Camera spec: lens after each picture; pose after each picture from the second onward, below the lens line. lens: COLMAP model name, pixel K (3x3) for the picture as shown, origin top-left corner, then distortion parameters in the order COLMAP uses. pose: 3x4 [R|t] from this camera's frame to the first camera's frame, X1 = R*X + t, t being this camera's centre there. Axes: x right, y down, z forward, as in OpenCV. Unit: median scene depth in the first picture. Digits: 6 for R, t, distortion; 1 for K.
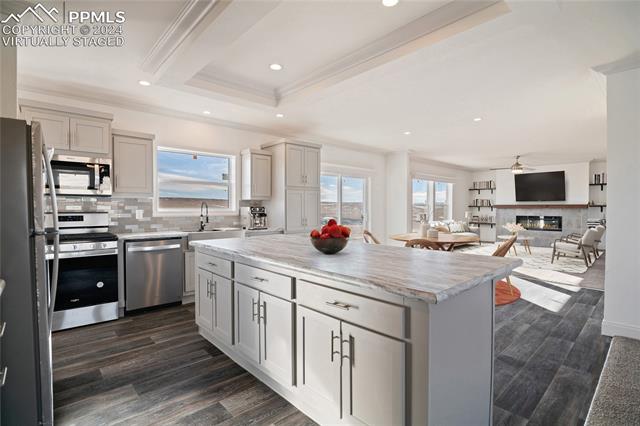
lens RADIAL K [[312.4, 0, 323.6], [0, 312.4, 212.9], [0, 0, 1]] dist [-0.002374, -0.000431]
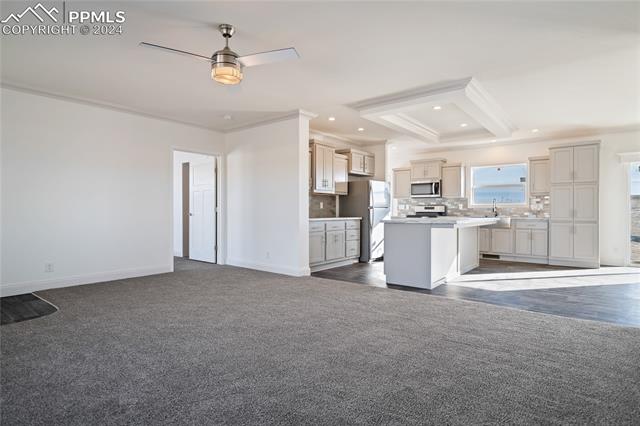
lens RADIAL K [[342.8, 0, 320.0], [0, 342.8, 213.0], [0, 0, 1]] dist [-0.005937, -0.001224]
pose [[0.145156, 0.005332, -0.989394, 0.642483], [-0.020570, 0.999786, 0.002370, 0.027294], [0.989195, 0.020007, 0.145235, -0.053070]]
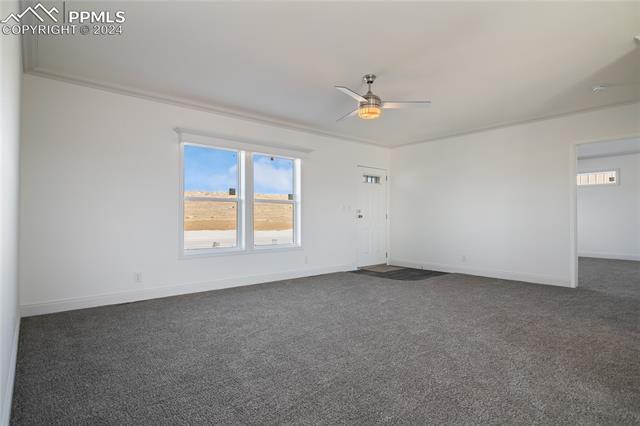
lens RADIAL K [[342.8, 0, 320.0], [0, 342.8, 213.0], [0, 0, 1]] dist [-0.005937, -0.001224]
pose [[-0.998942, 0.002827, 0.045902, 0.321381], [0.003160, 0.999969, 0.007171, 0.018535], [-0.045880, 0.007308, -0.998920, 0.365942]]
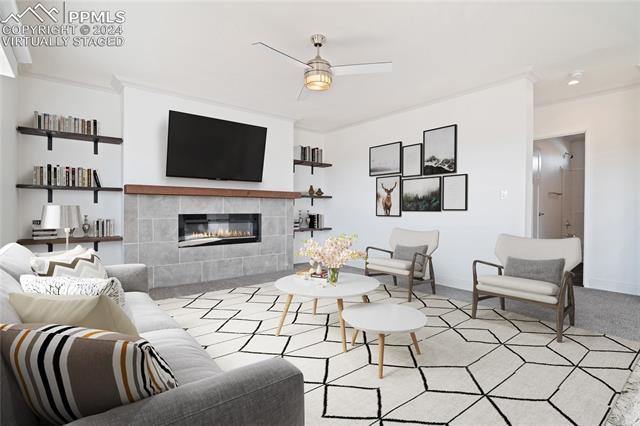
lens RADIAL K [[312.5, 0, 317.8], [0, 312.5, 209.7], [0, 0, 1]] dist [0.000141, 0.000669]
pose [[0.070980, 0.000062, 0.997478, 0.269111], [0.016713, 0.999860, -0.001252, 0.007620], [-0.997338, 0.016760, 0.070969, 0.954073]]
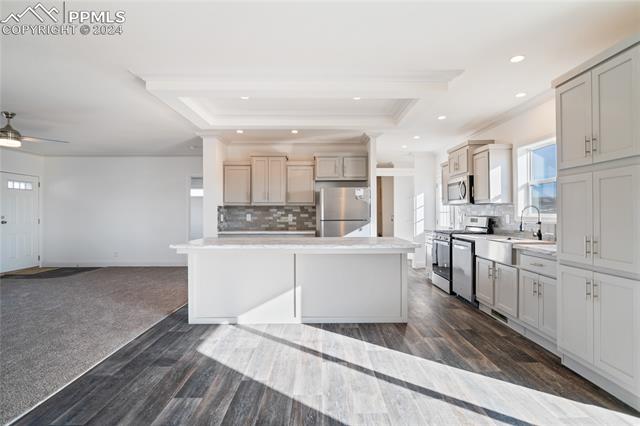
lens RADIAL K [[326.4, 0, 323.7], [0, 326.4, 213.8], [0, 0, 1]] dist [-0.011257, 0.000011]
pose [[-0.673627, 0.002209, -0.739068, 0.318869], [-0.013393, 0.999795, 0.015196, -0.010565], [0.738950, 0.020135, -0.673459, 0.645122]]
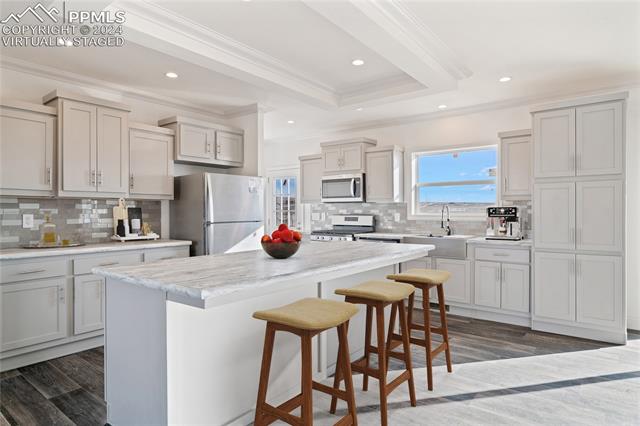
lens RADIAL K [[373.4, 0, 320.0], [0, 373.4, 213.0], [0, 0, 1]] dist [-0.002959, -0.000173]
pose [[0.161563, 0.003767, -0.986855, 0.345068], [-0.018198, 0.999834, 0.000837, -0.003385], [0.986695, 0.017824, 0.161605, 0.258468]]
